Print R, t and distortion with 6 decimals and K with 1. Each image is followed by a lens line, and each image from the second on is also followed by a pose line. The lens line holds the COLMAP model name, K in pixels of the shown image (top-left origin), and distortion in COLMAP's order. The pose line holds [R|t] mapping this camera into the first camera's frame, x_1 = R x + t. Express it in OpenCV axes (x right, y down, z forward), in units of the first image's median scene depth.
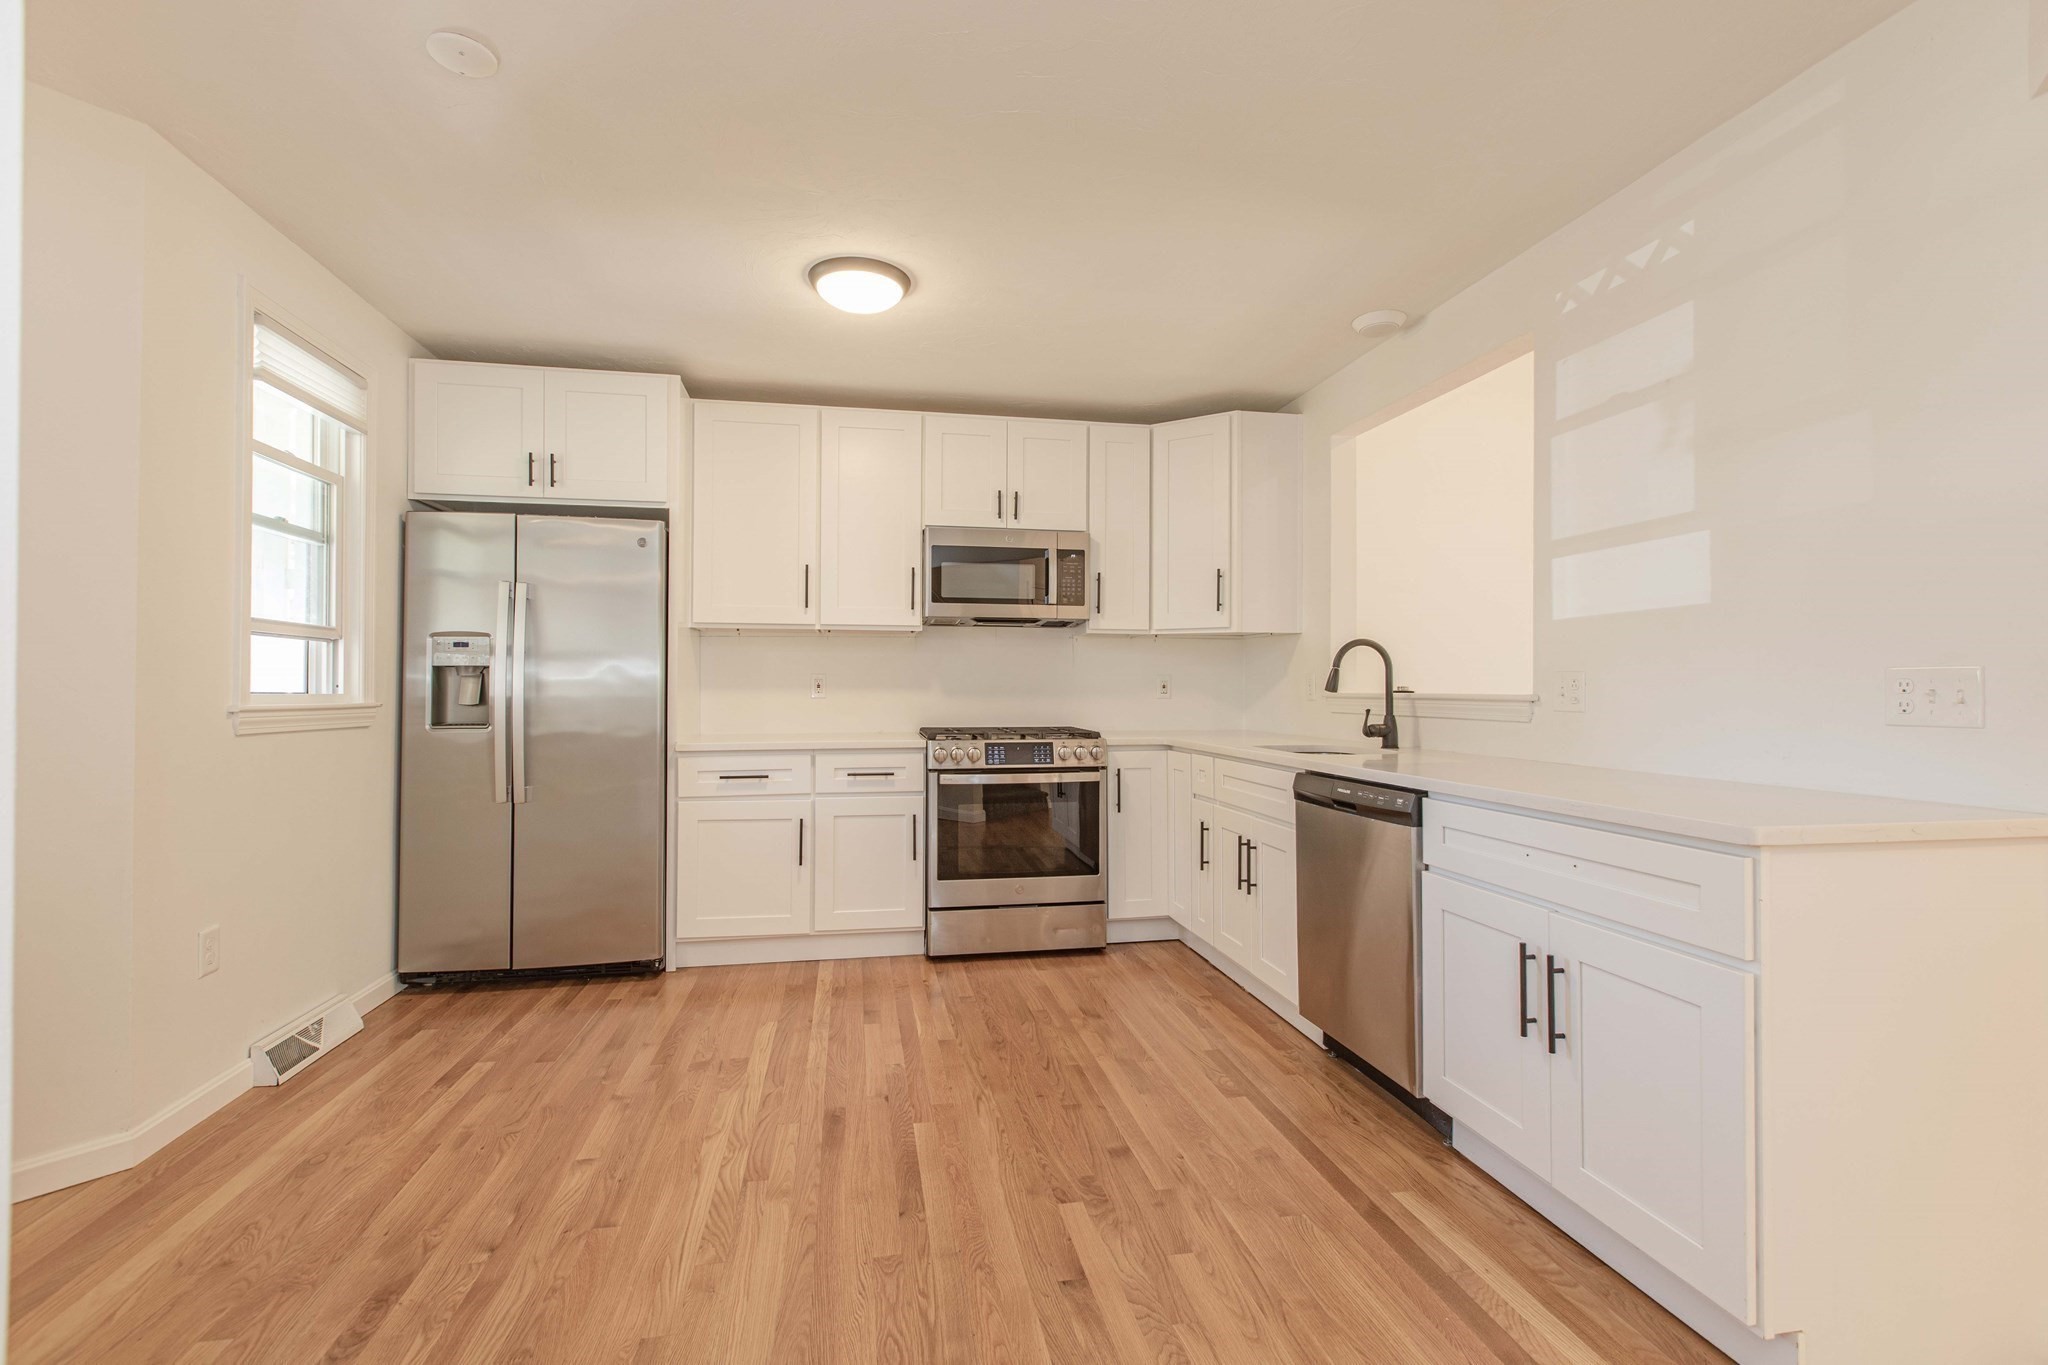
lens RADIAL K [[909.1, 0, 1011.6], [0, 909.1, 676.1], [0, 0, 1]] dist [-0.002450, -0.000530]
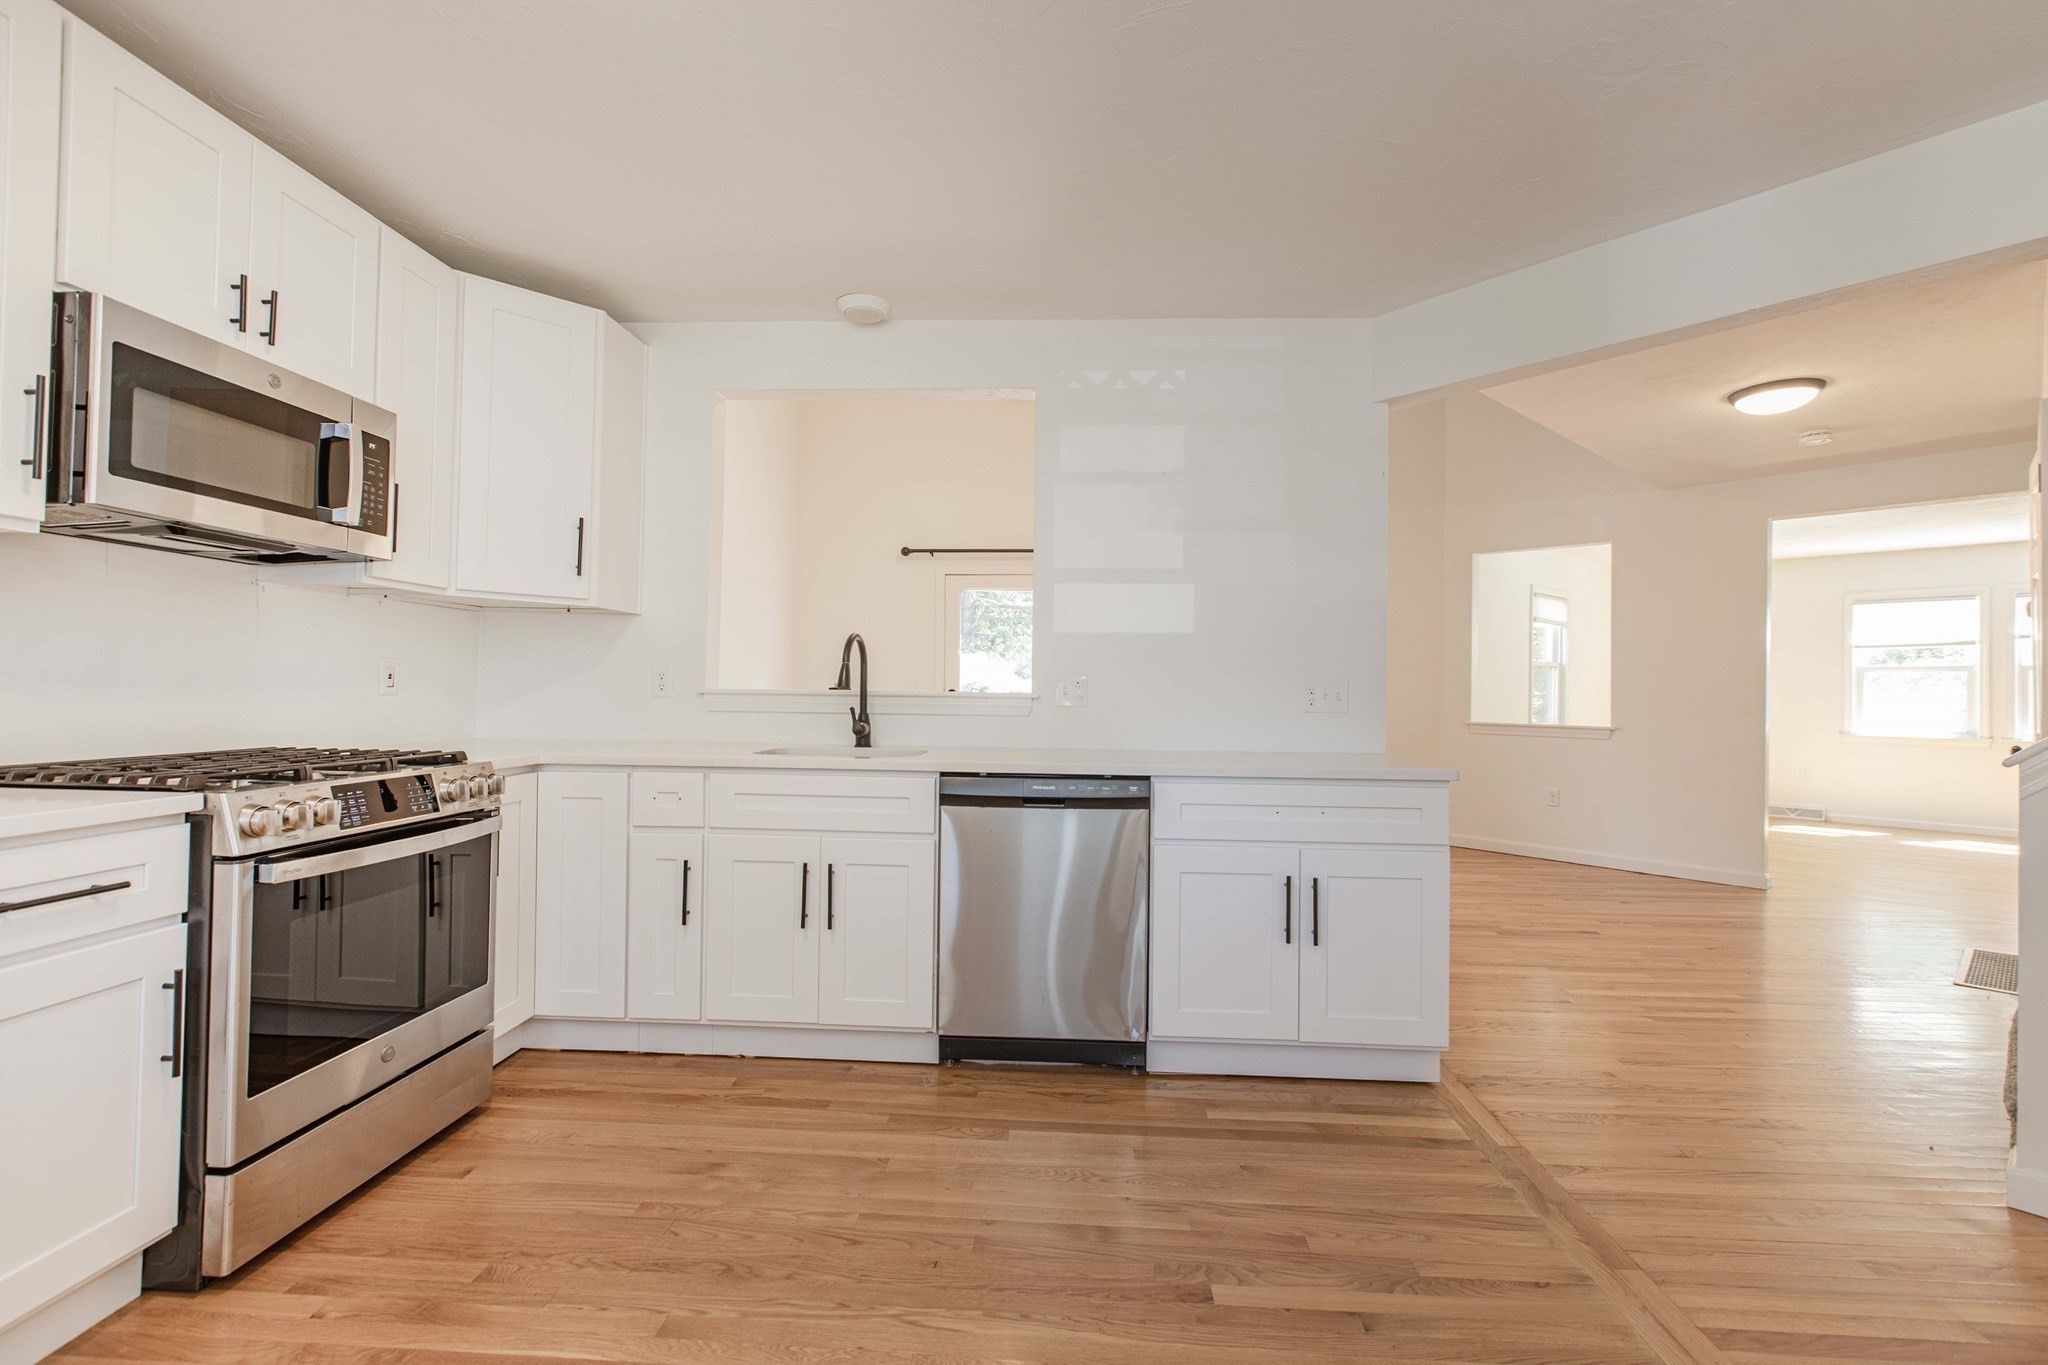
lens RADIAL K [[909.1, 0, 1042.0], [0, 909.1, 677.8], [0, 0, 1]] dist [-0.002450, -0.000530]
pose [[0.239651, 0.014687, 0.970748, -0.476203], [-0.027664, 0.999583, -0.008294, 0.007655], [-0.970465, -0.024867, 0.239958, 0.565923]]
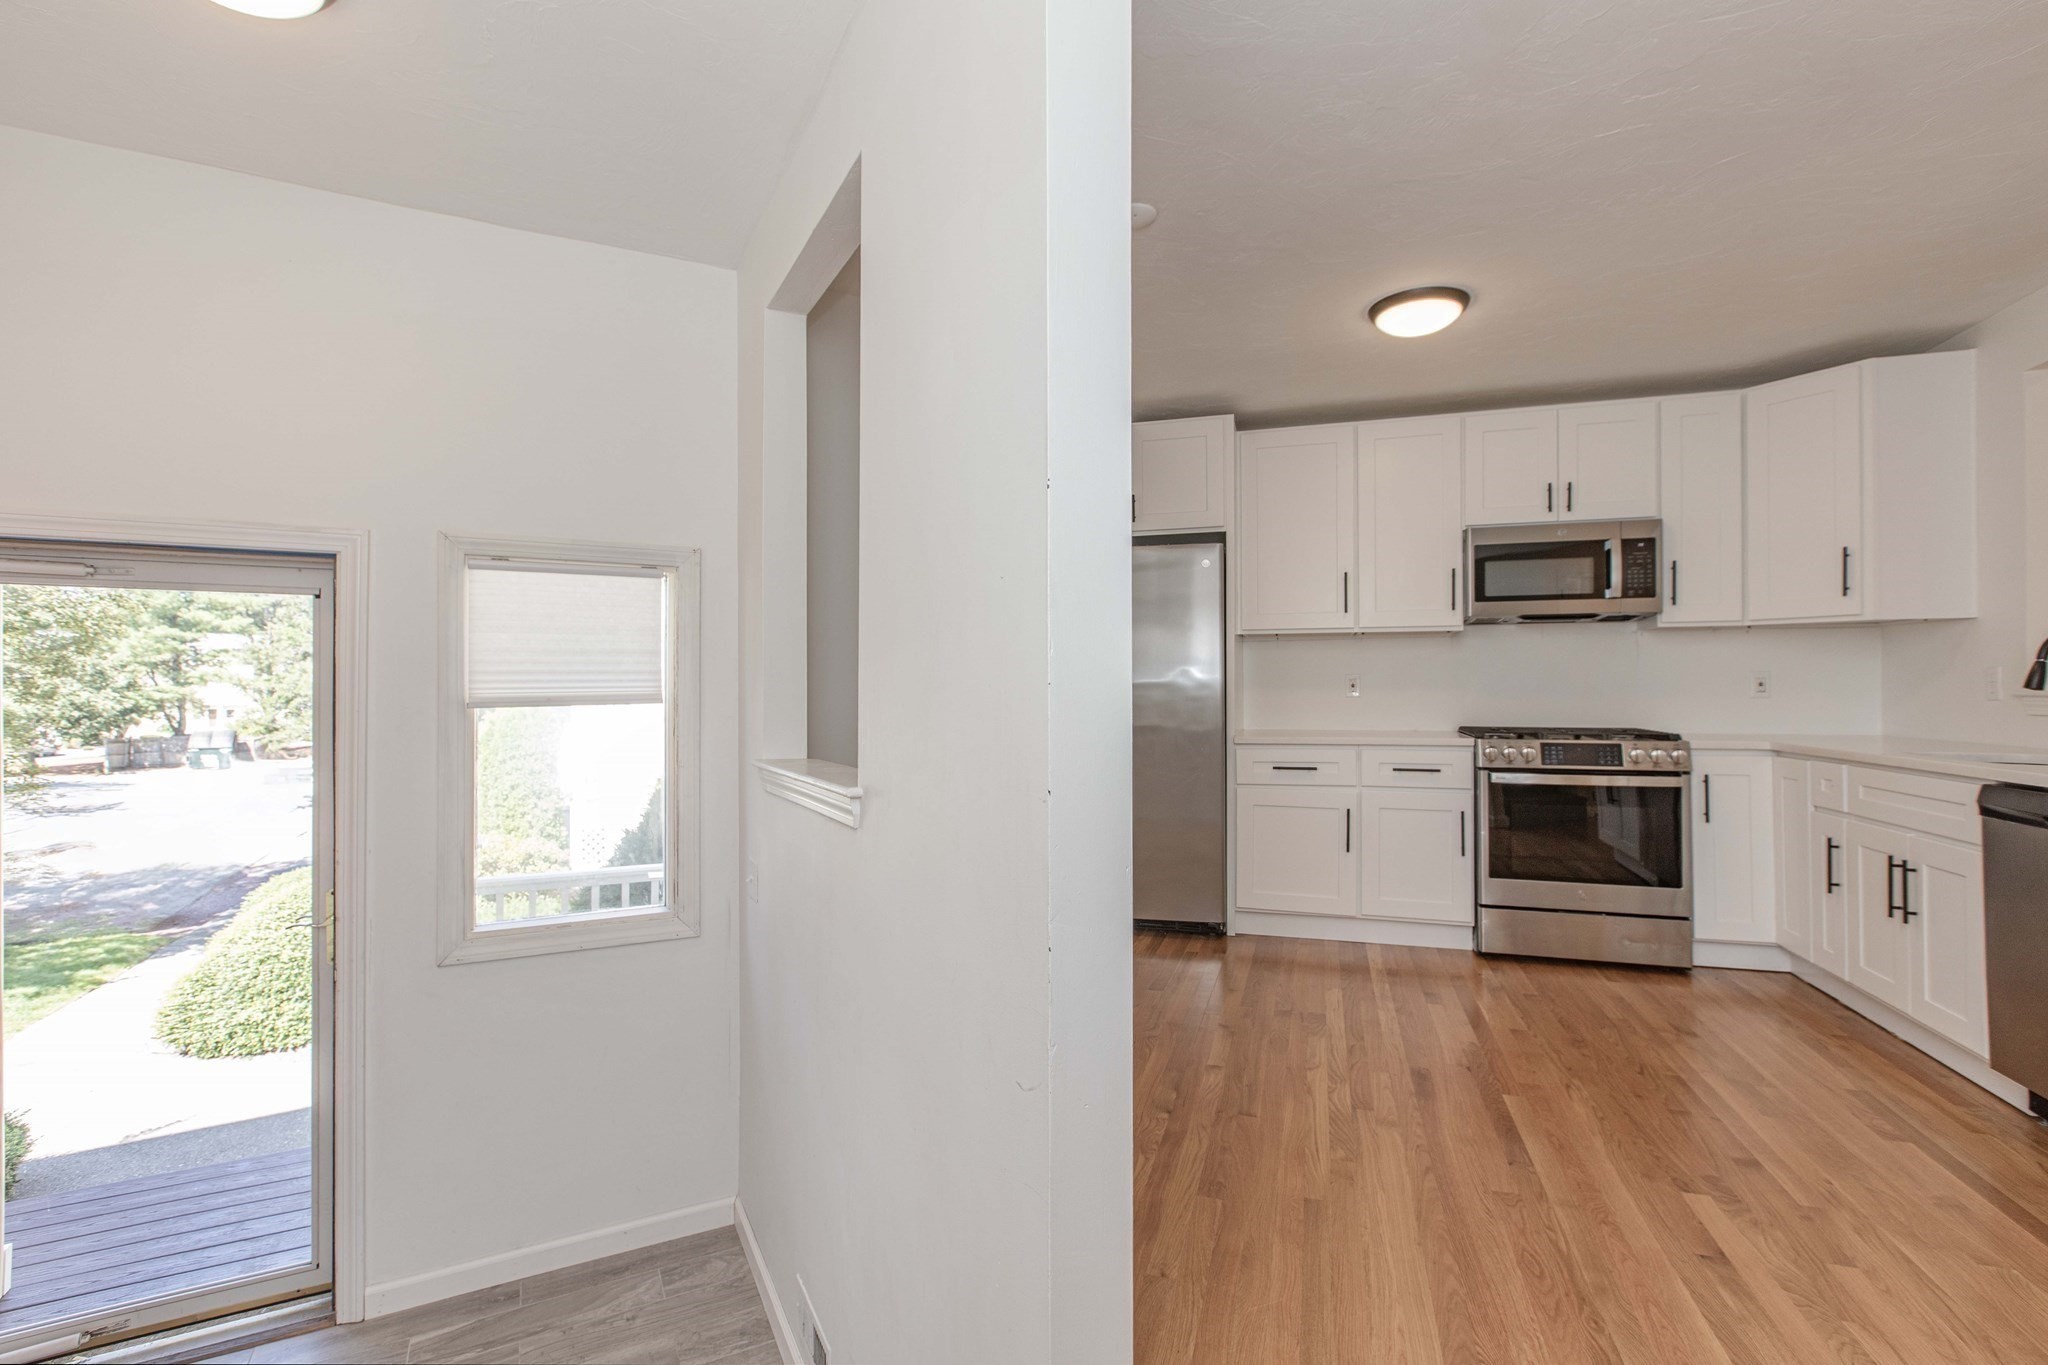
lens RADIAL K [[909.1, 0, 1030.3], [0, 909.1, 675.5], [0, 0, 1]] dist [-0.002450, -0.000530]
pose [[0.885002, -0.009928, -0.465481, -0.067645], [0.009886, 0.999948, -0.002532, -0.002461], [0.465482, -0.002361, 0.885054, -0.142108]]
